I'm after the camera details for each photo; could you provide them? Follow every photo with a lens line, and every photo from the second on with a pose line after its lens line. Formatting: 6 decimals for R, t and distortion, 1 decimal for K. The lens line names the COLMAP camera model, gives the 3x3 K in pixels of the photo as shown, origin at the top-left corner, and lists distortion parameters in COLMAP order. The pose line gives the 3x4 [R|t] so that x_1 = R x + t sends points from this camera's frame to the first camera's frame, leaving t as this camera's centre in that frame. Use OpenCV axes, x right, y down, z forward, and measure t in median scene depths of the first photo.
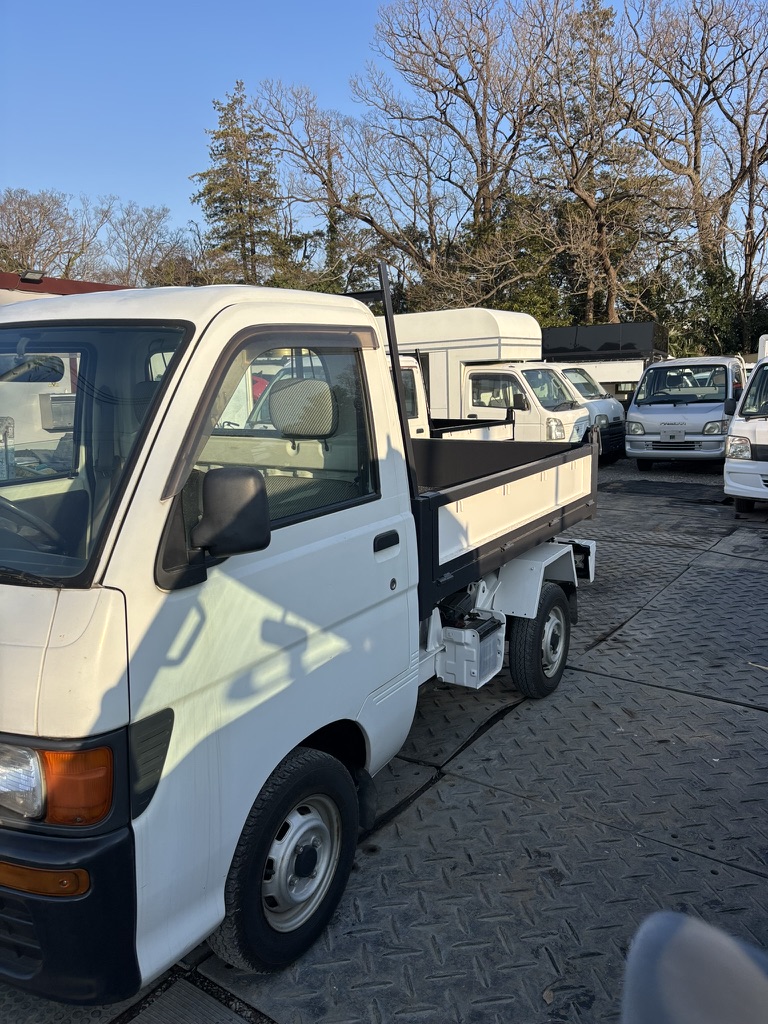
lens RADIAL K [[778.4, 0, 384.0], [0, 778.4, 512.0], [0, 0, 1]] dist [0.049229, -0.054294]
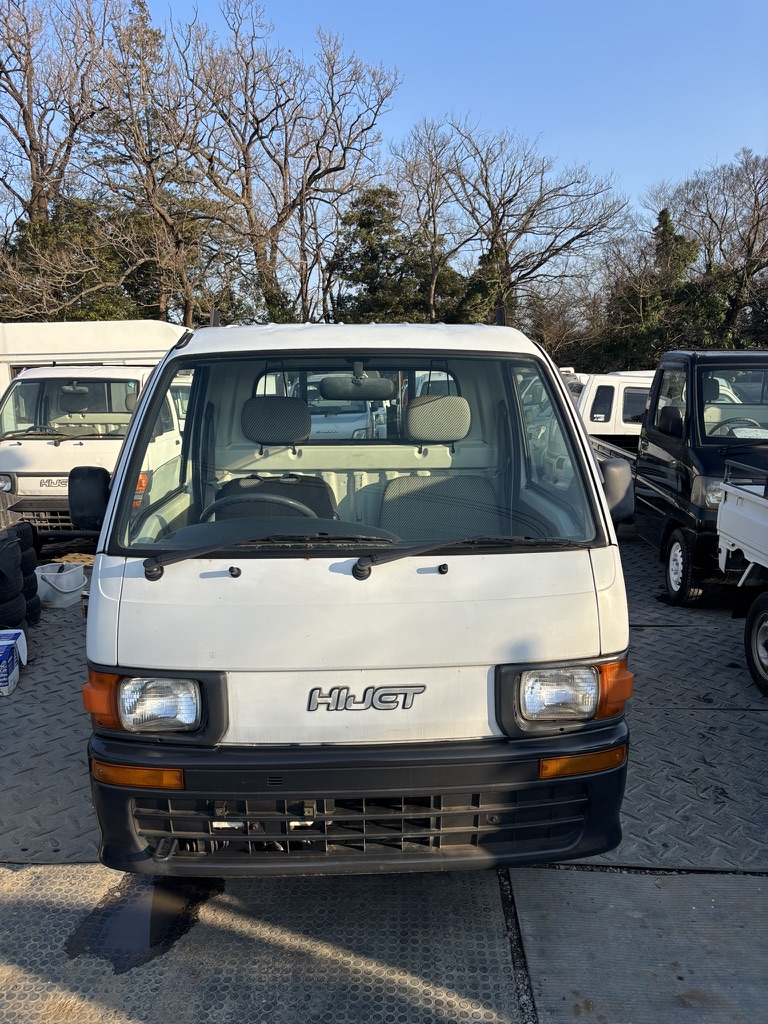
lens RADIAL K [[778.4, 0, 384.0], [0, 778.4, 512.0], [0, 0, 1]] dist [0.049229, -0.054294]
pose [[0.839352, -0.079740, 0.537708, -0.071808], [0.087415, 0.996108, 0.011266, -0.000764], [-0.536513, 0.037547, 0.843056, 0.001853]]
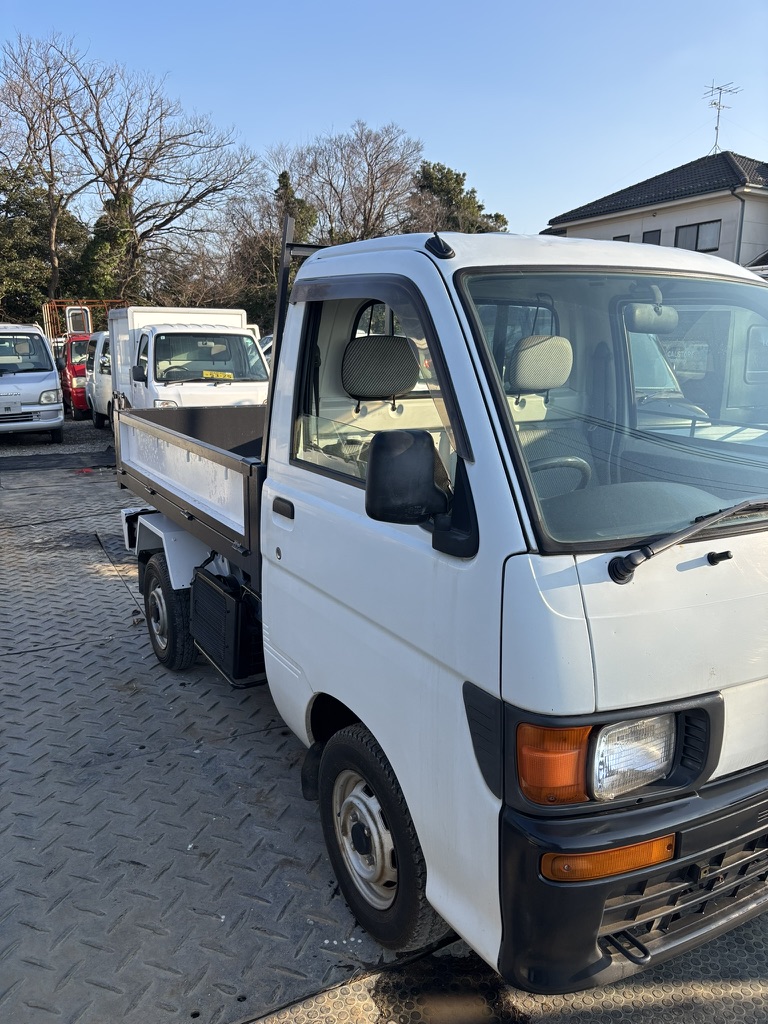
lens RADIAL K [[778.4, 0, 384.0], [0, 778.4, 512.0], [0, 0, 1]] dist [0.049229, -0.054294]
pose [[0.492376, -0.170740, 0.853472, -0.098785], [0.141514, 0.983227, 0.115058, -0.007430], [-0.858802, 0.064127, 0.508279, 0.055582]]
